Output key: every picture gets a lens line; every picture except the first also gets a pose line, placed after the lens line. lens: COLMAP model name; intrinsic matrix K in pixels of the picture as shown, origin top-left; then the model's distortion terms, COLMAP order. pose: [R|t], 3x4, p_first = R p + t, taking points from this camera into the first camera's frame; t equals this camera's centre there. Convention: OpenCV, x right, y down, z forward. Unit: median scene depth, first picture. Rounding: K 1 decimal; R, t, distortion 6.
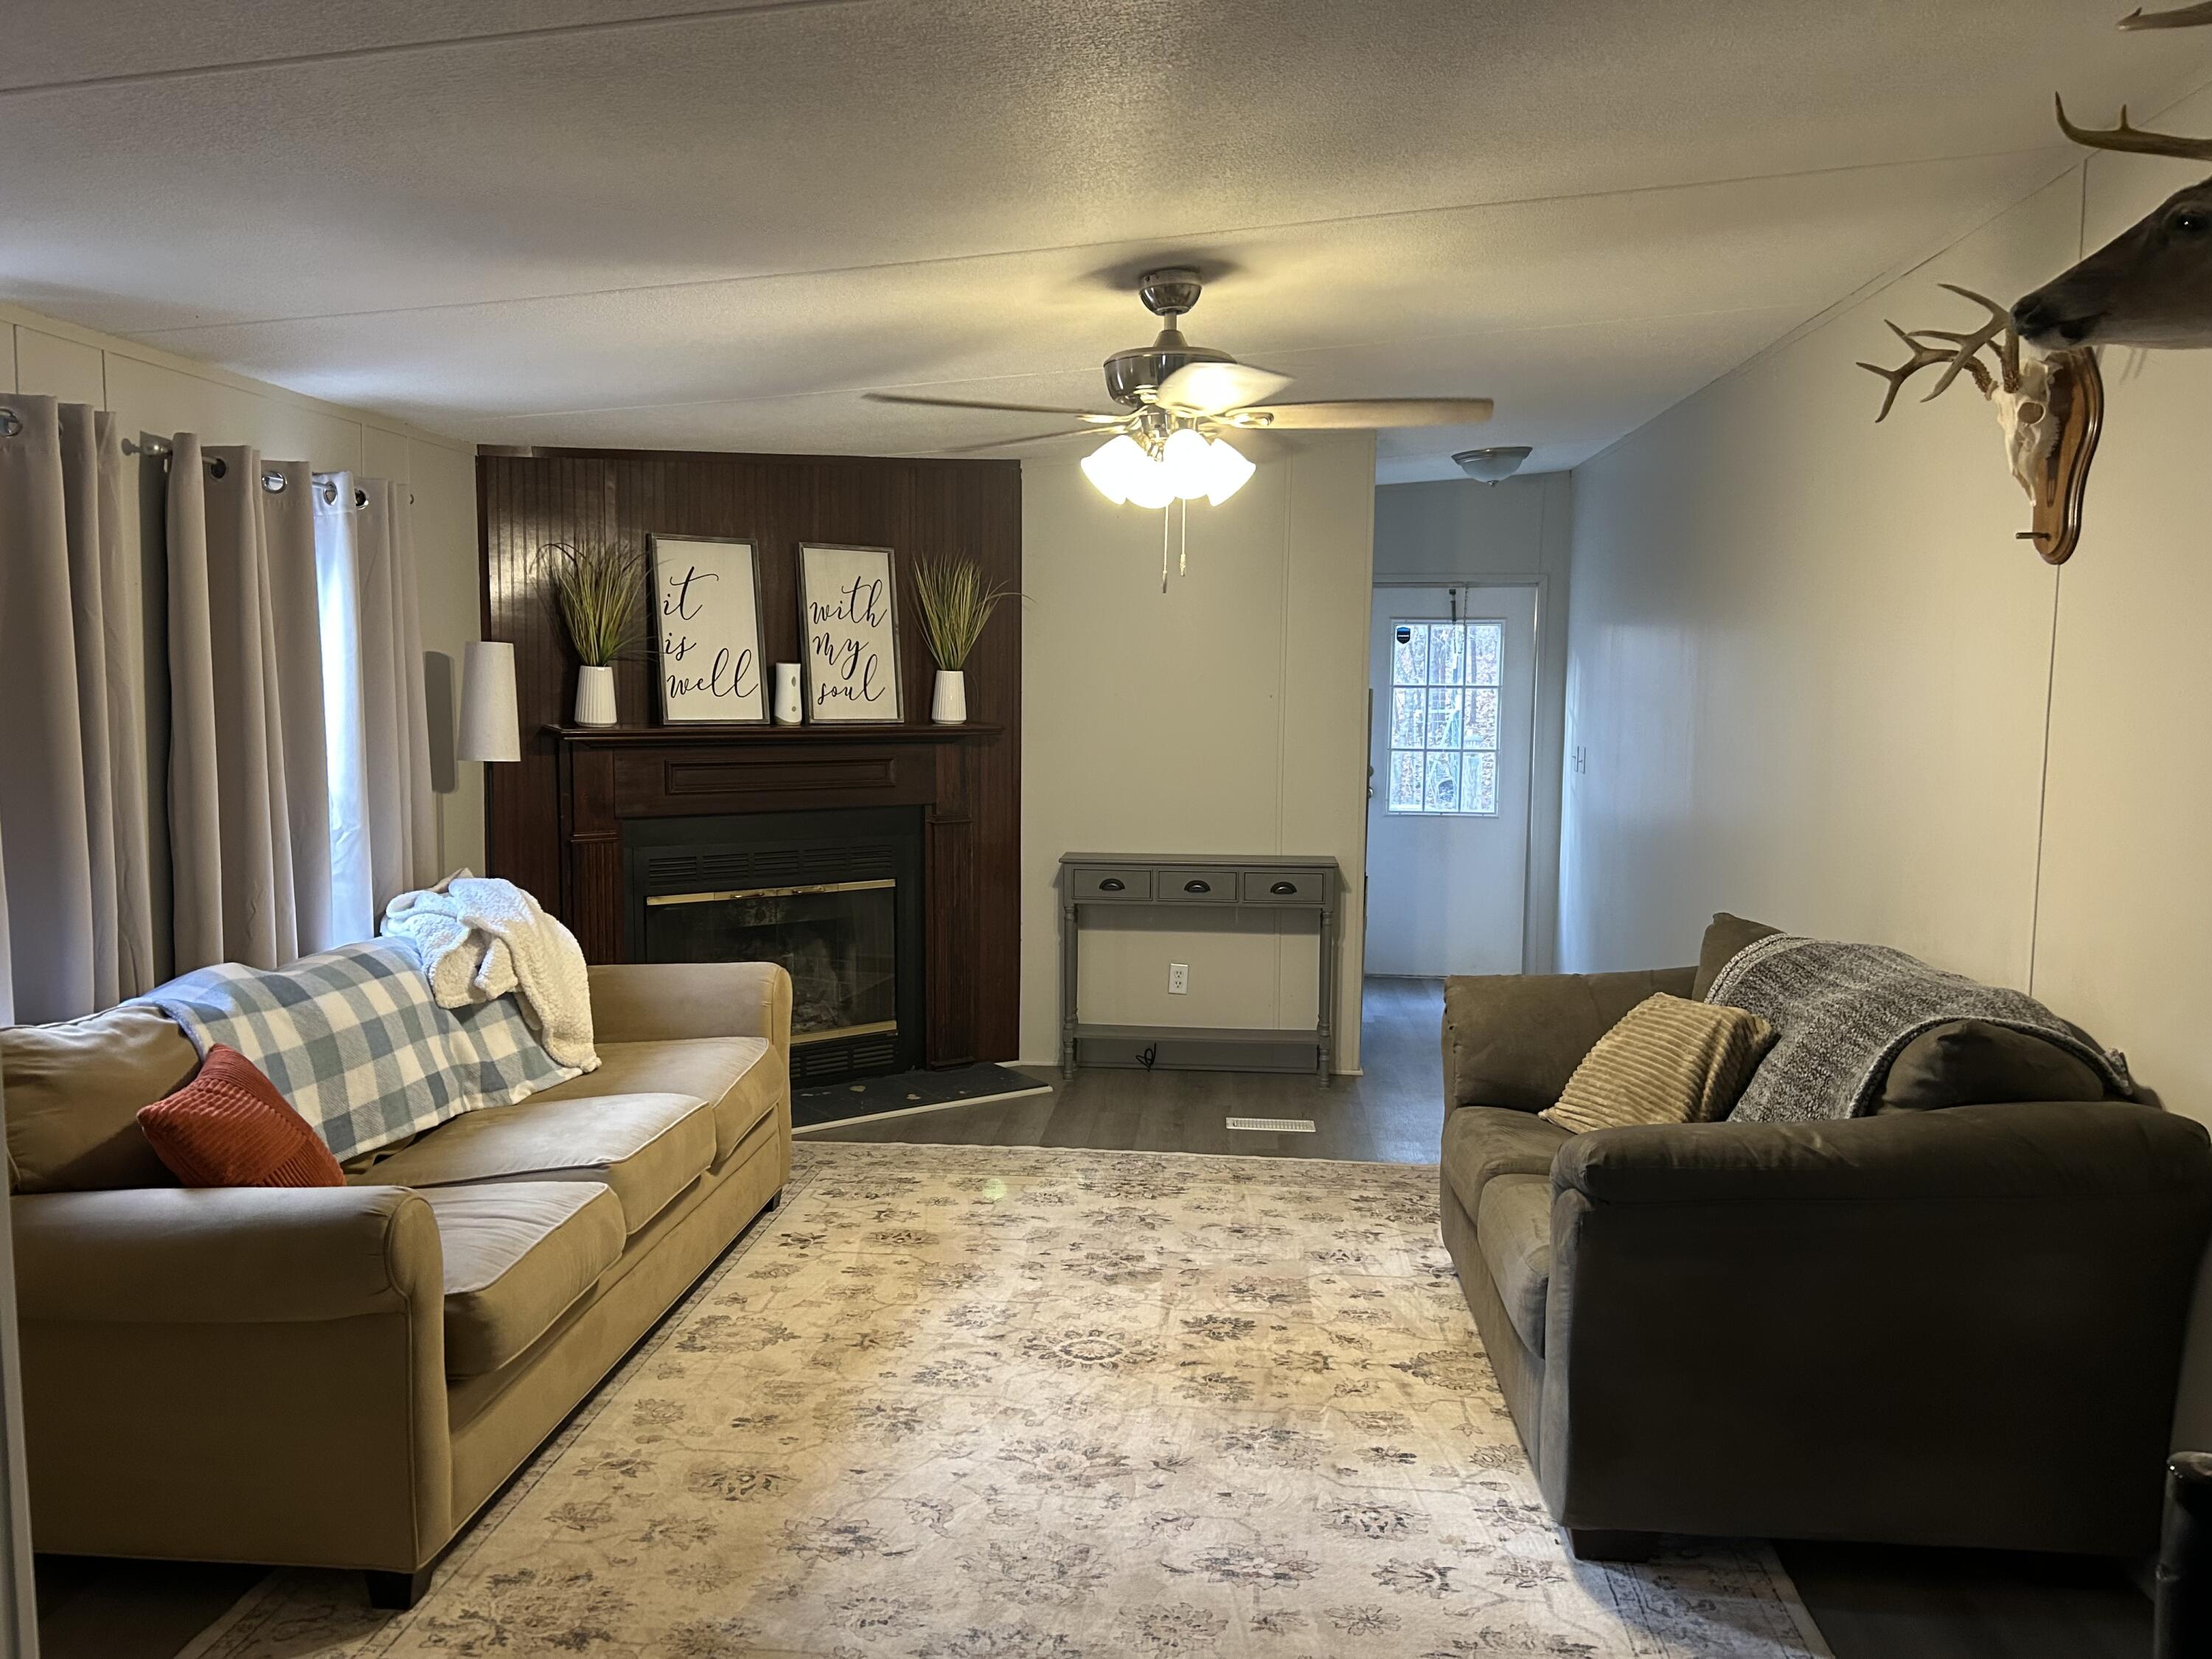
lens RADIAL K [[1656.1, 0, 1108.5], [0, 1656.1, 807.3], [0, 0, 1]] dist [-0.005538, -0.001961]
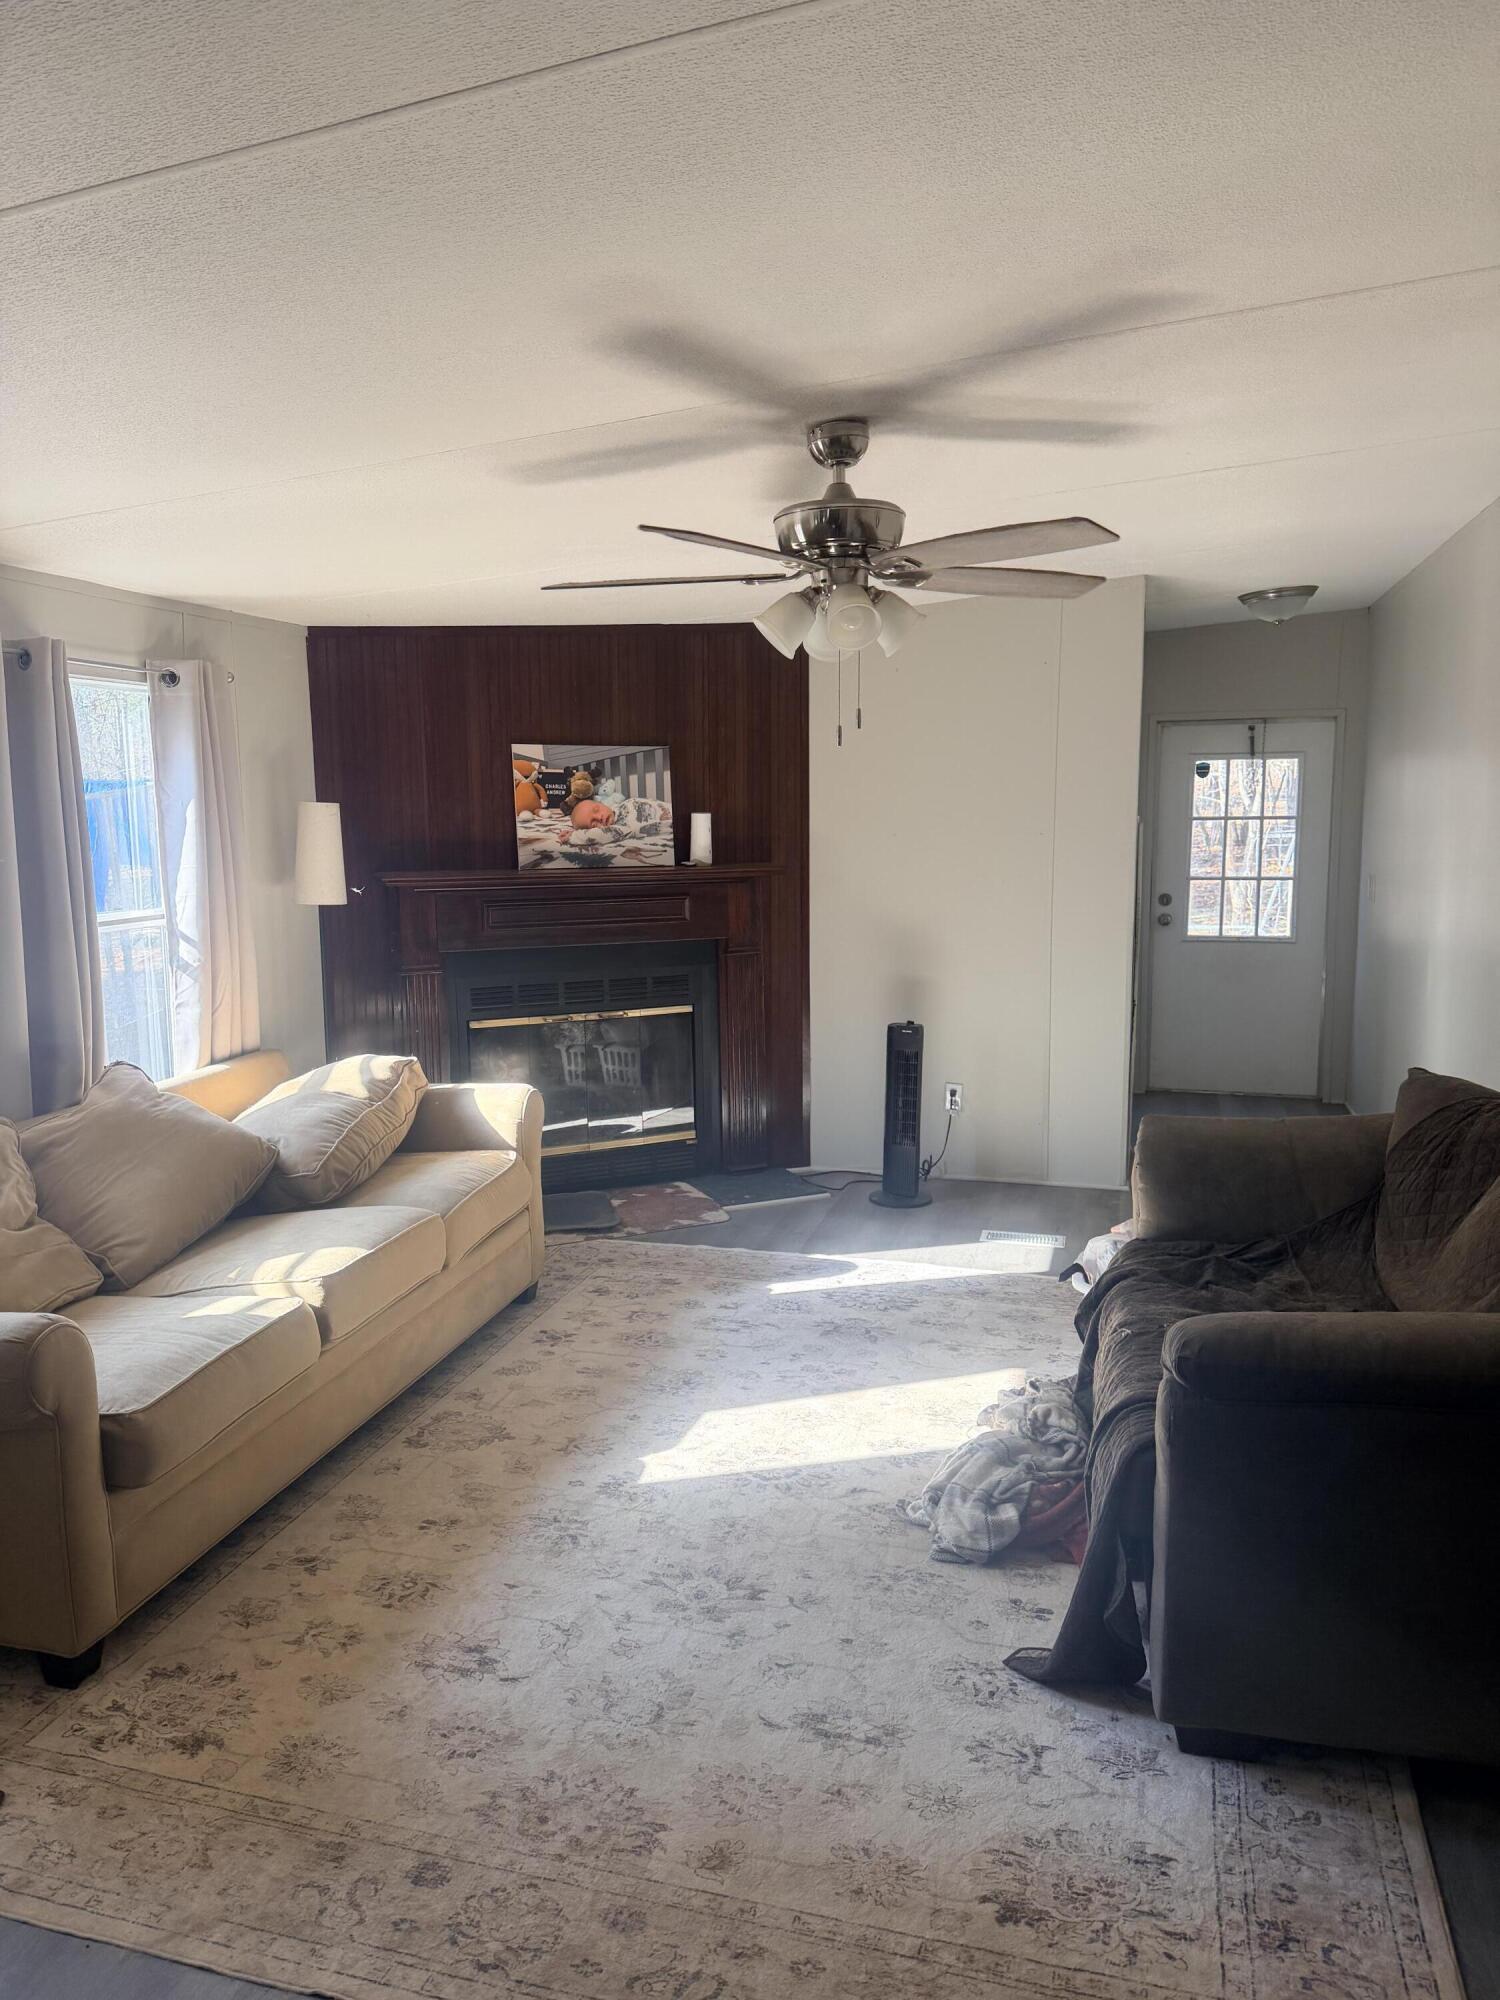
lens RADIAL K [[1389.5, 0, 750.0], [0, 1389.5, 1000.0], [0, 0, 1]] dist [0.018687, -0.060084]
pose [[0.982789, 0.007122, -0.184596, 0.153864], [0.003924, 0.998226, 0.059406, -0.028311], [0.184692, -0.059108, 0.981017, 0.156065]]
